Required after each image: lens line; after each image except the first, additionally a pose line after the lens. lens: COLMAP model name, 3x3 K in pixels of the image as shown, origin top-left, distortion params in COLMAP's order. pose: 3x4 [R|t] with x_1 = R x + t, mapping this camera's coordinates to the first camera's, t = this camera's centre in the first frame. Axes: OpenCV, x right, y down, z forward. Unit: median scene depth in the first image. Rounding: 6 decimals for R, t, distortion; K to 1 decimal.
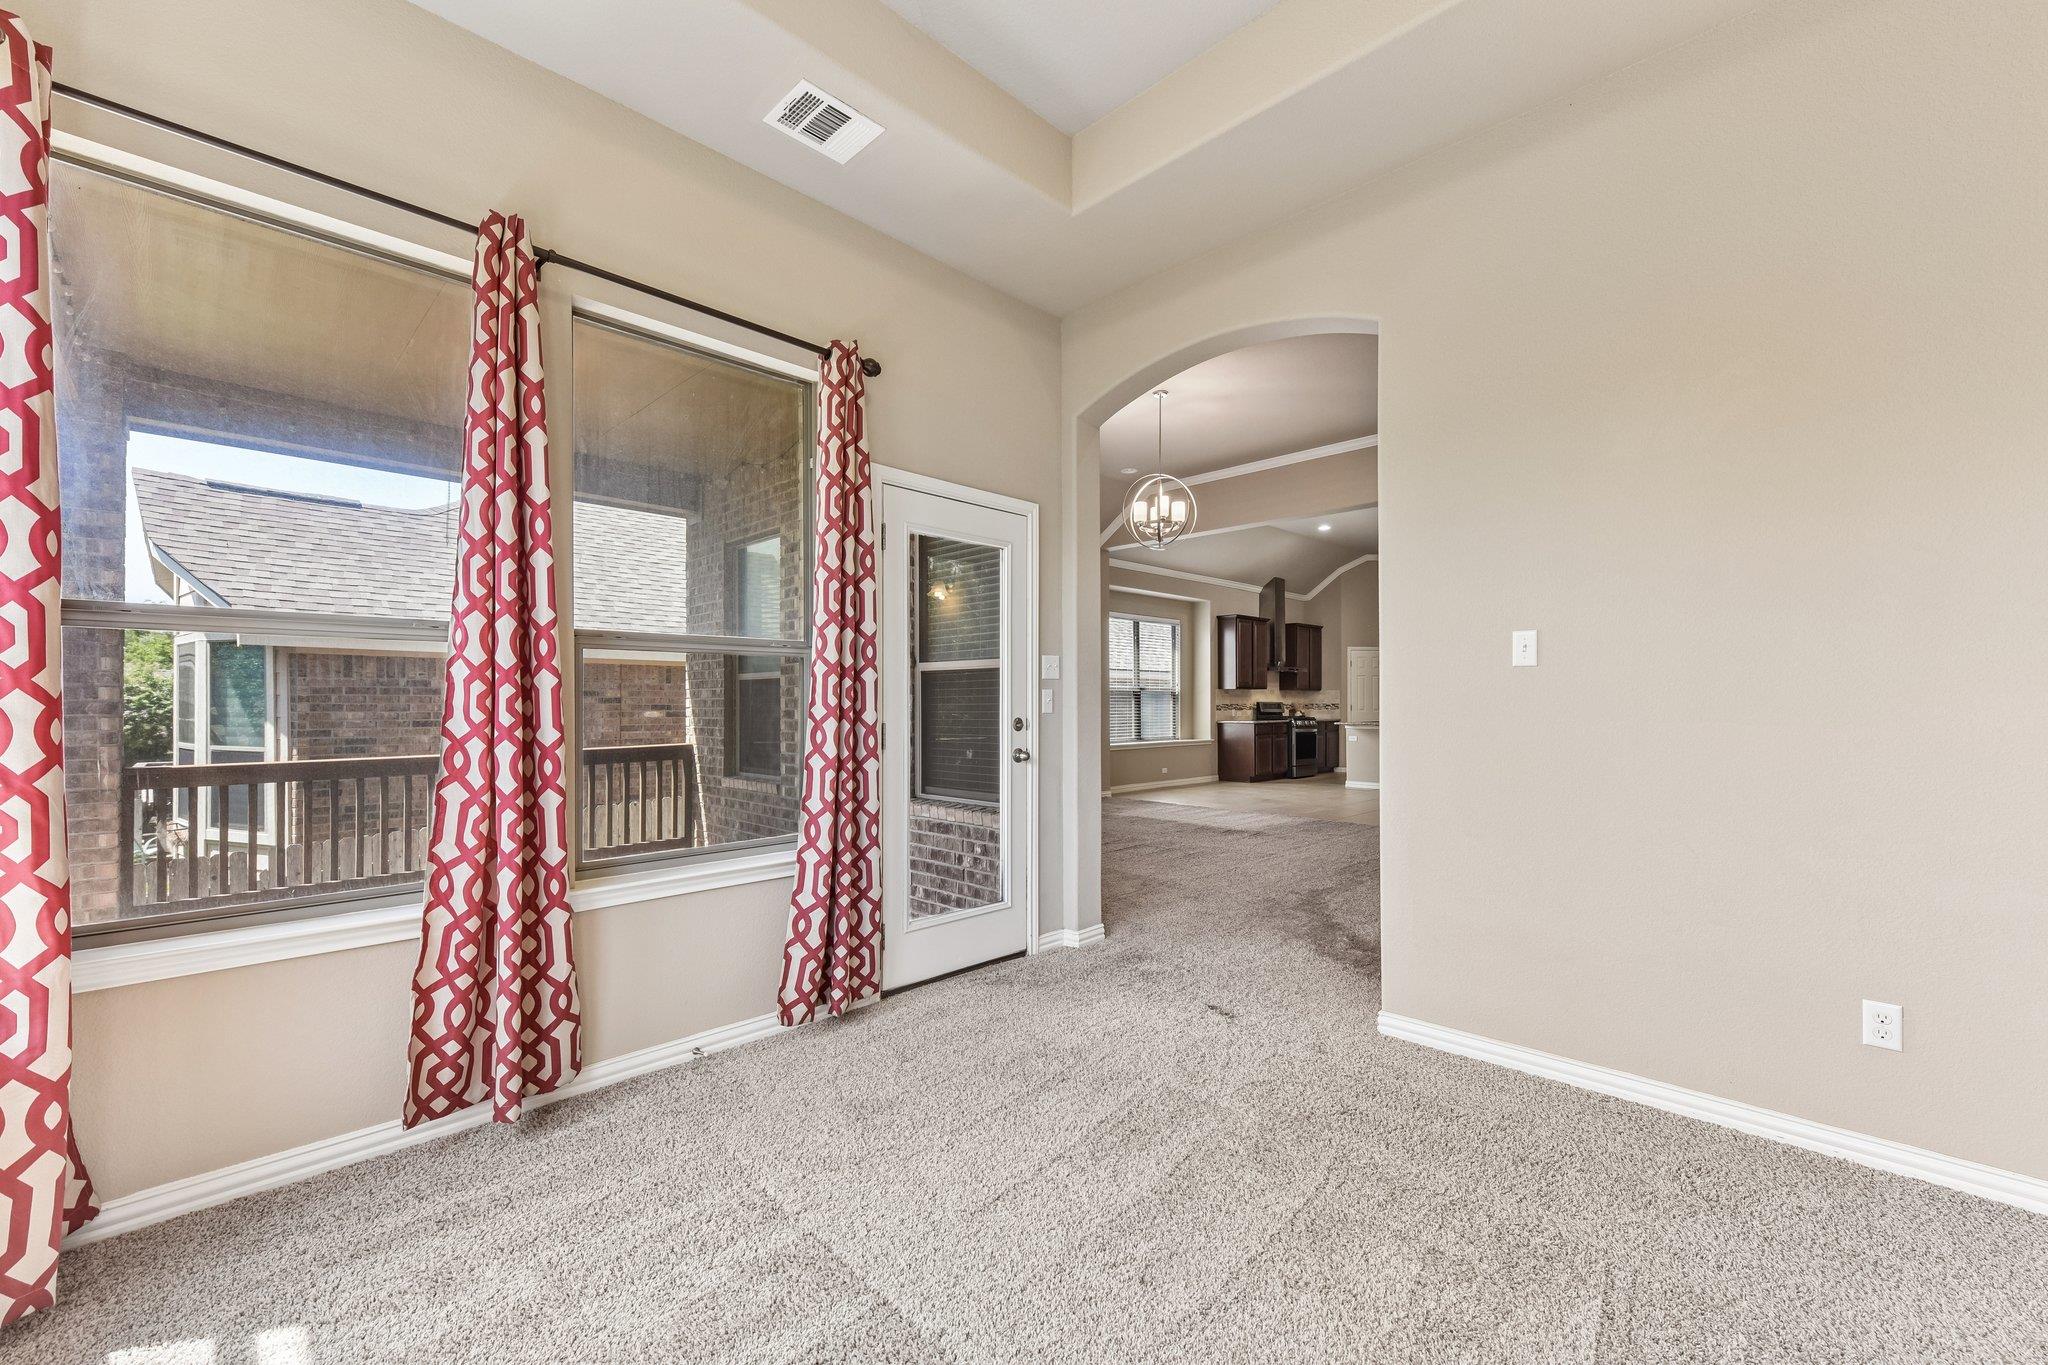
lens RADIAL K [[815.5, 0, 1024.0], [0, 815.5, 697.2], [0, 0, 1]] dist [0.001536, 0.000287]
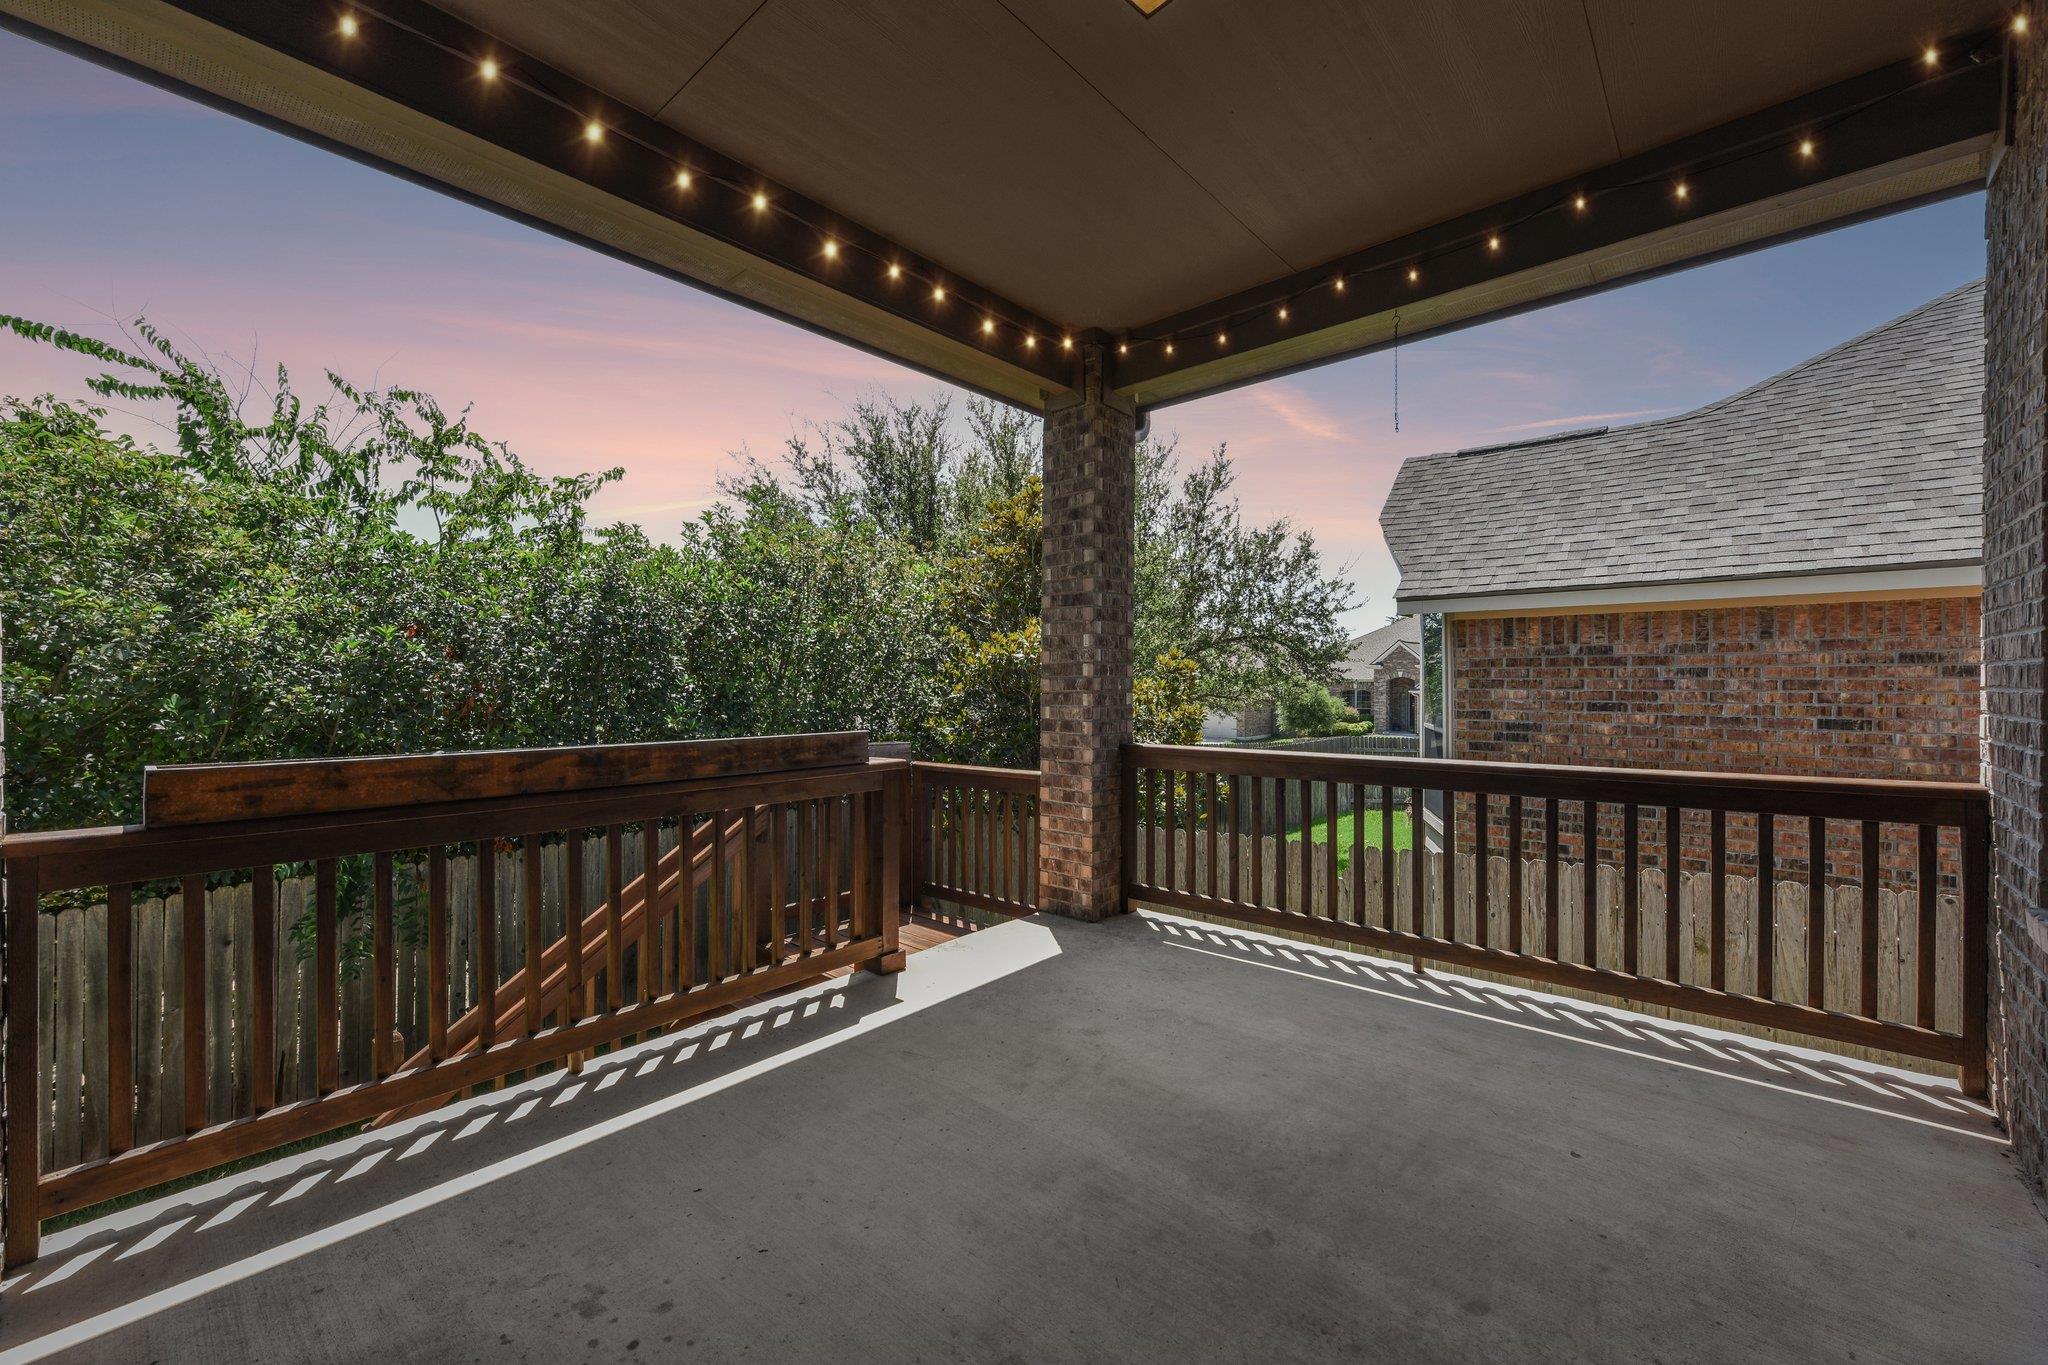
lens RADIAL K [[815.5, 0, 1022.1], [0, 815.5, 681.3], [0, 0, 1]] dist [0.001536, 0.000287]
pose [[0.057778, 0.000385, -0.998329, -0.058347], [0.010121, 0.999948, 0.000971, 0.004573], [0.998278, -0.010160, 0.057771, 0.478662]]
